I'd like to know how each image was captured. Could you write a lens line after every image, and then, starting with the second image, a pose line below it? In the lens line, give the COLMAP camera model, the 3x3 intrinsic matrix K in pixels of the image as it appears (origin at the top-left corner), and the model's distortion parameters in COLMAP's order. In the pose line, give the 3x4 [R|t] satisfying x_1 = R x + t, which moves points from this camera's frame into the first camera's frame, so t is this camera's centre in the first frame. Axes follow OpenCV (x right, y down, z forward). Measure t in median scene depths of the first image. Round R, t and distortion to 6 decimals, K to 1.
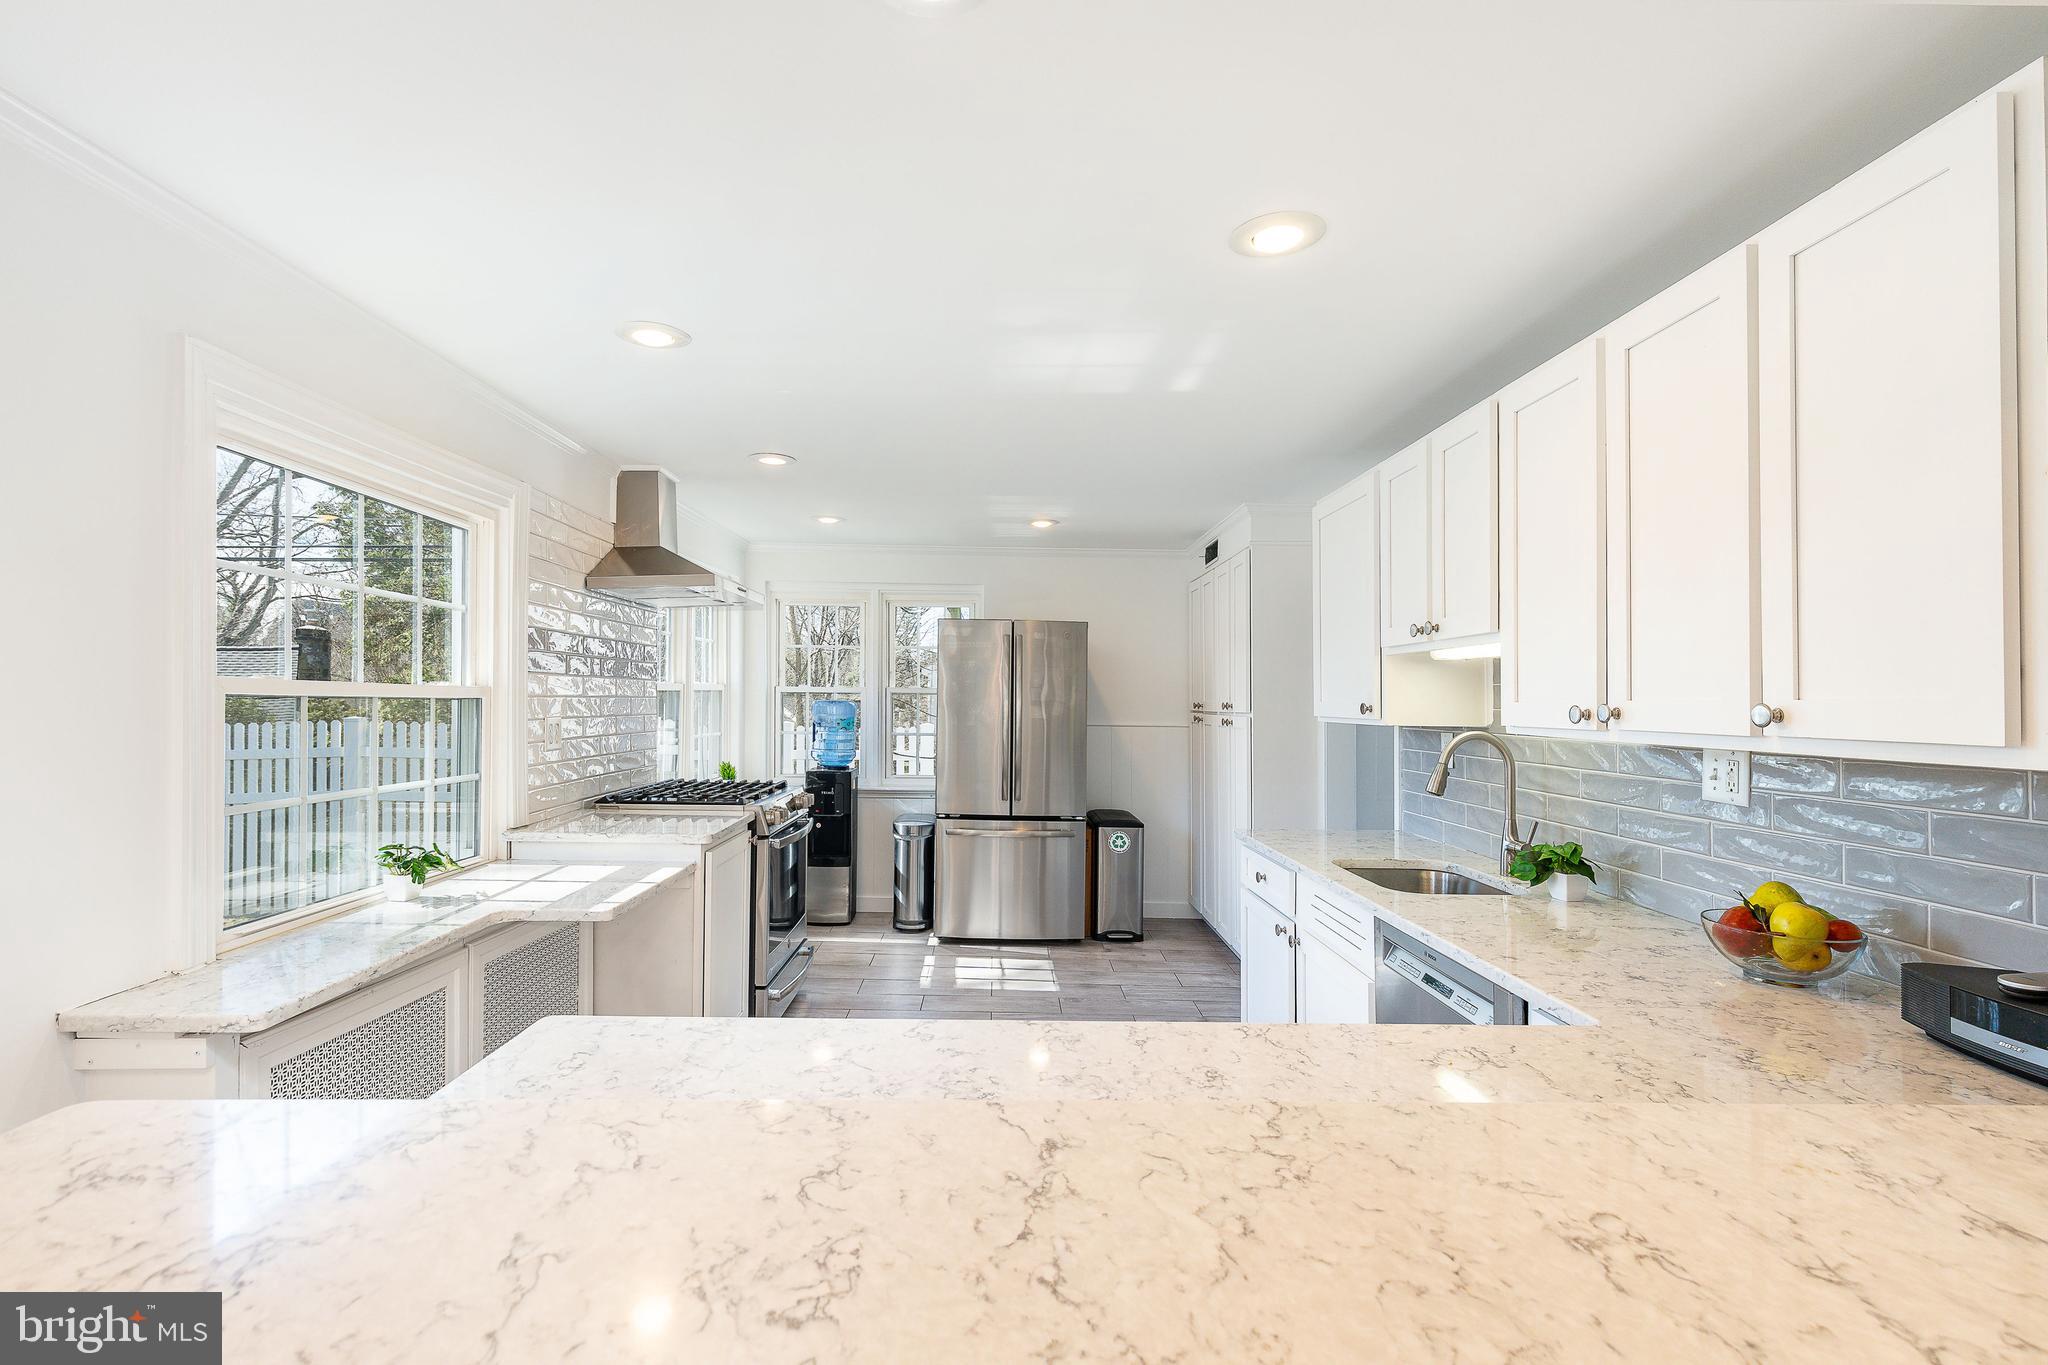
lens RADIAL K [[930.8, 0, 1022.9], [0, 930.8, 697.8], [0, 0, 1]] dist [0.007259, 0.000026]
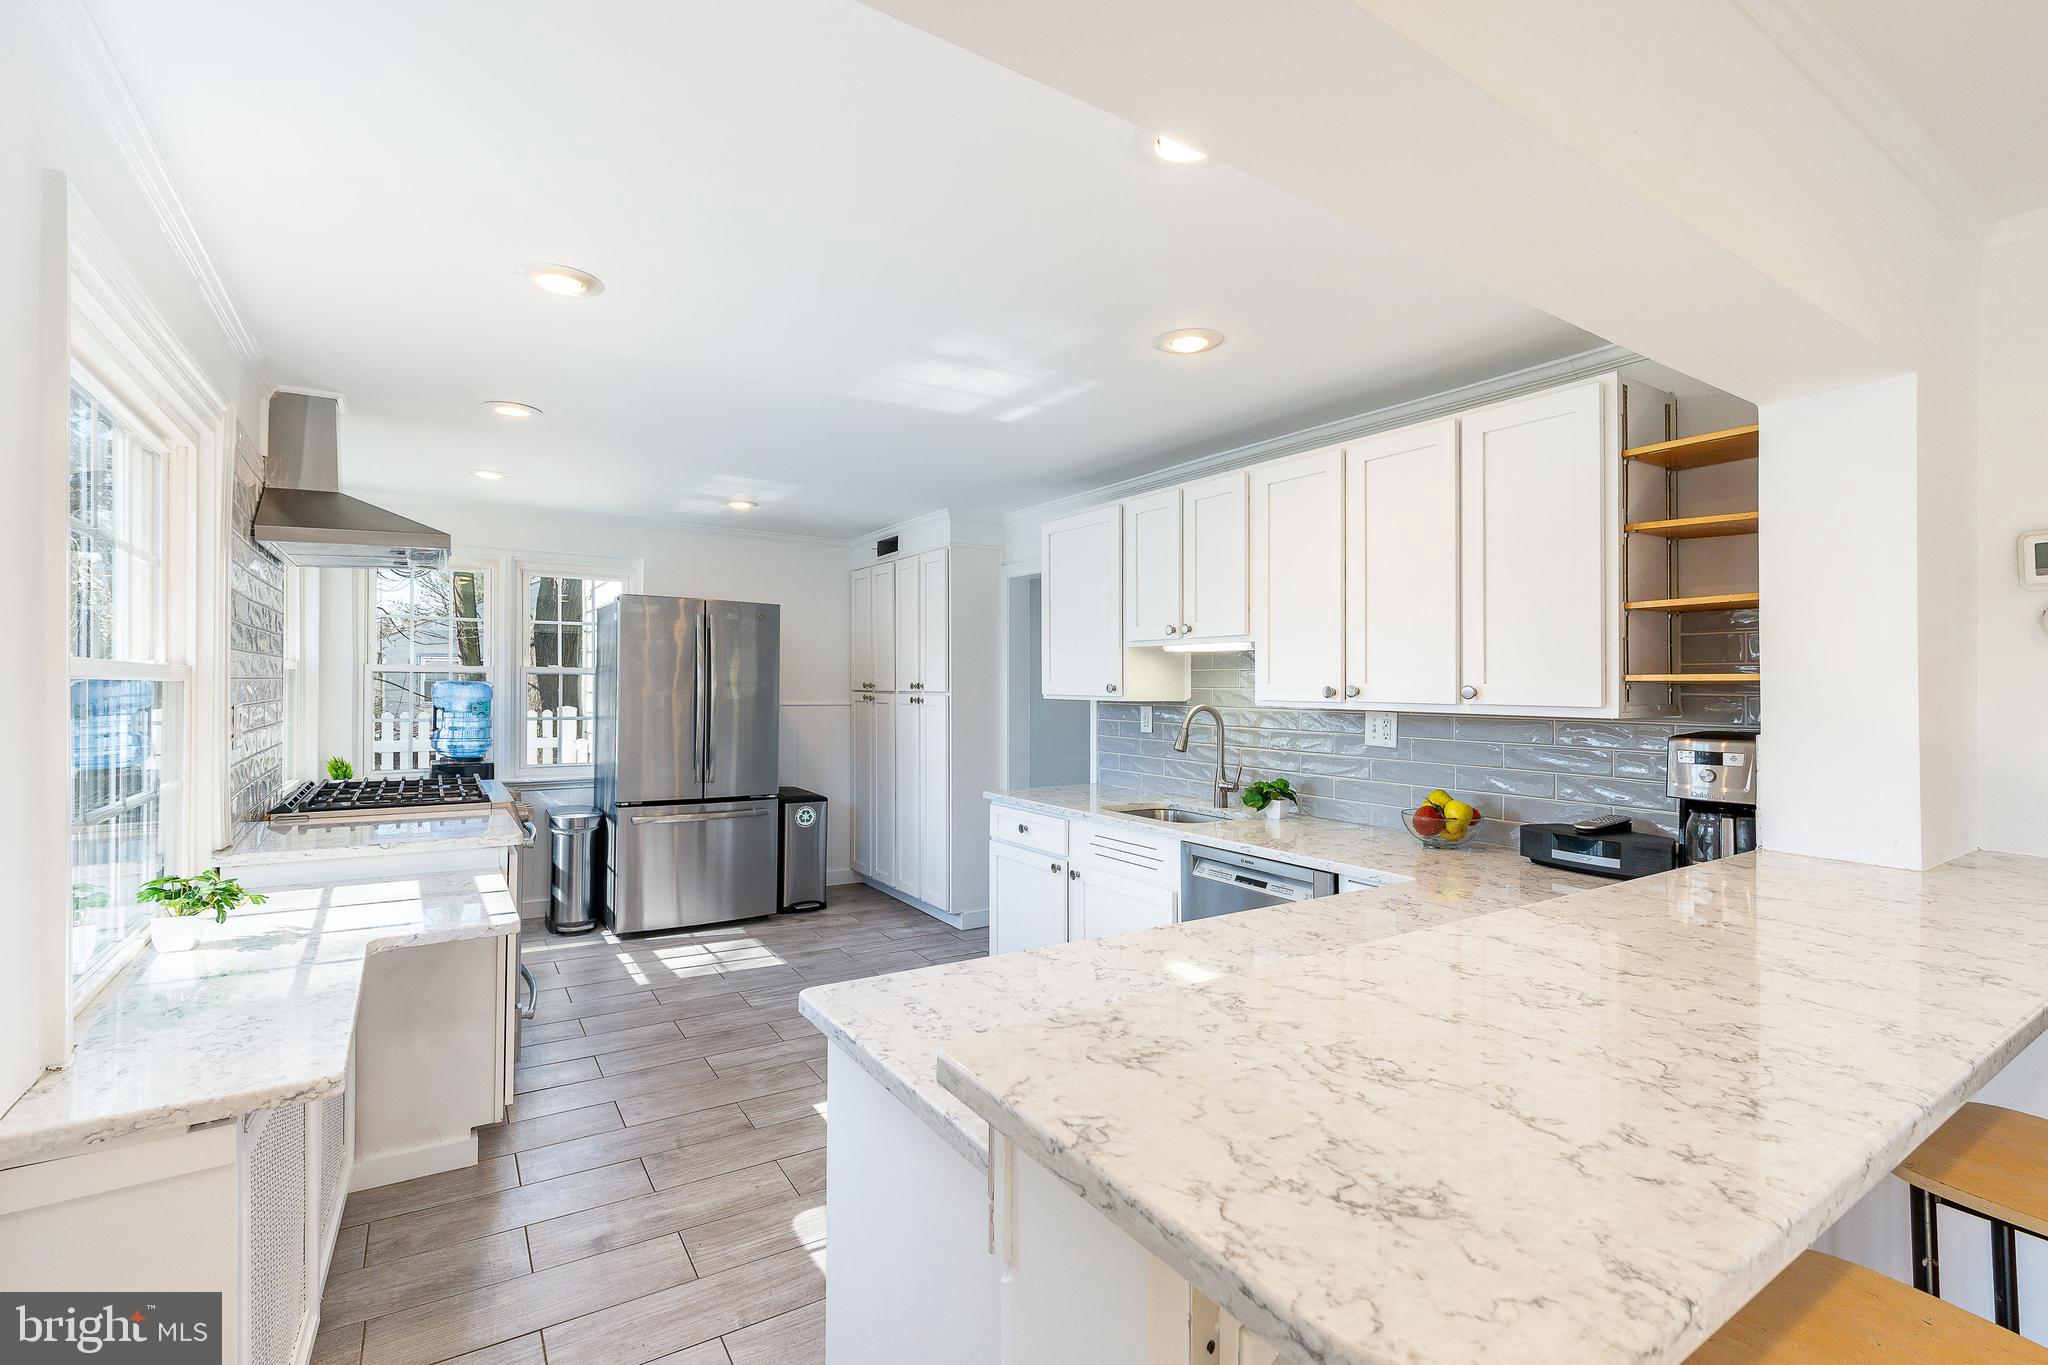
lens RADIAL K [[916.4, 0, 1026.2], [0, 916.4, 686.3], [0, 0, 1]] dist [0.010225, -0.000399]
pose [[0.838302, -0.003586, 0.545194, -0.304236], [-0.002023, 0.999951, 0.009687, -0.002365], [-0.545202, -0.009224, 0.838254, 0.004620]]
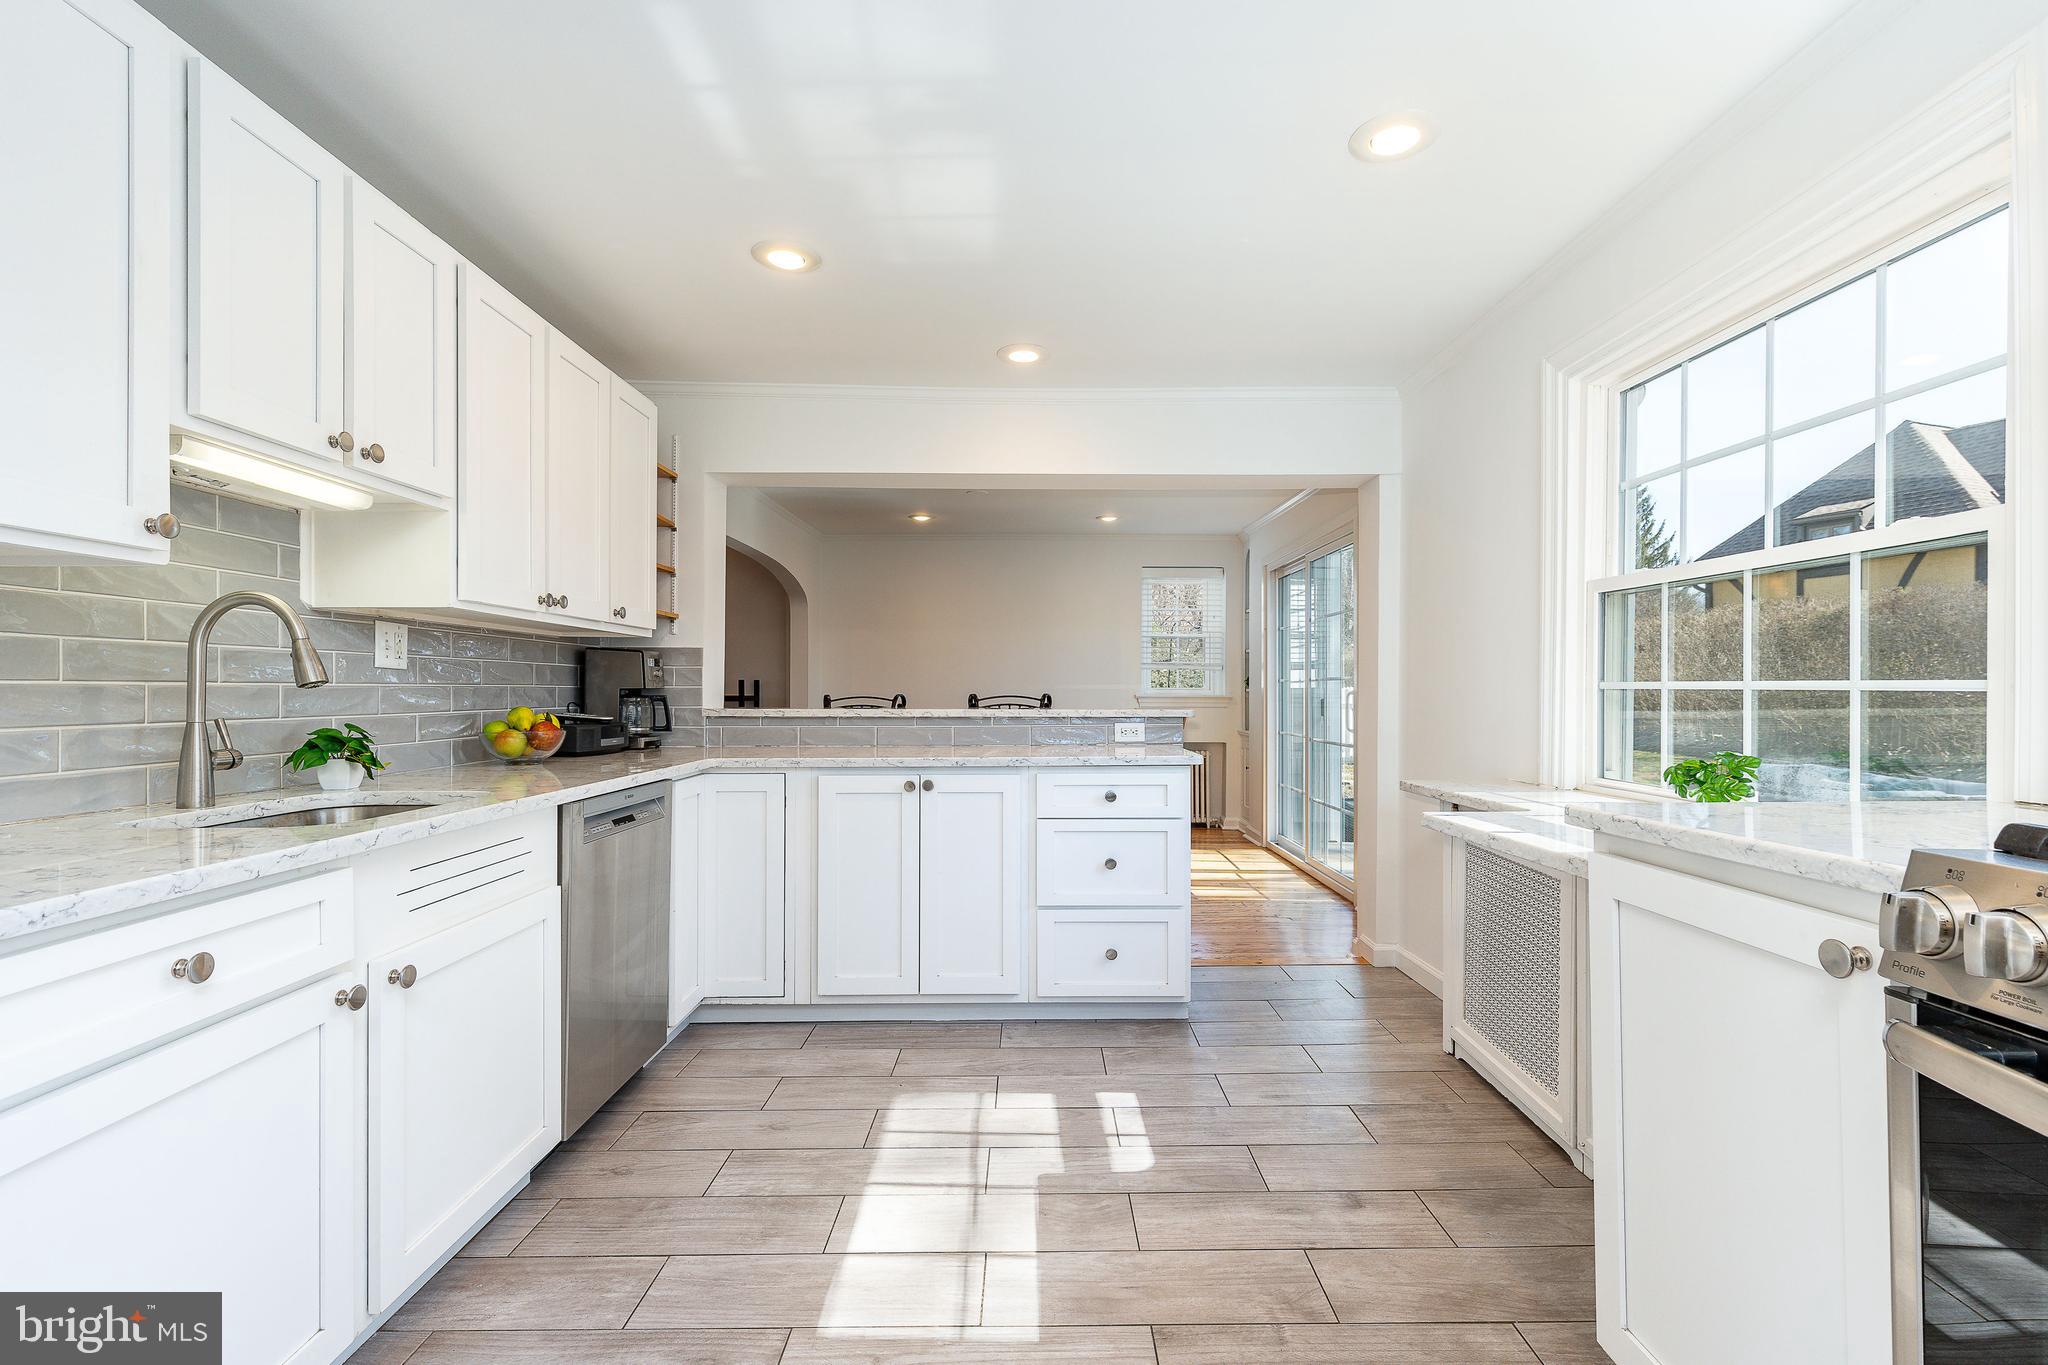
lens RADIAL K [[951.6, 0, 1029.4], [0, 951.6, 683.3], [0, 0, 1]] dist [0.153033, -0.000084]
pose [[-0.999854, -0.016760, -0.003408, -0.039279], [-0.016701, 0.999721, -0.016715, 0.068769], [0.003687, -0.016656, -0.999854, 1.138394]]
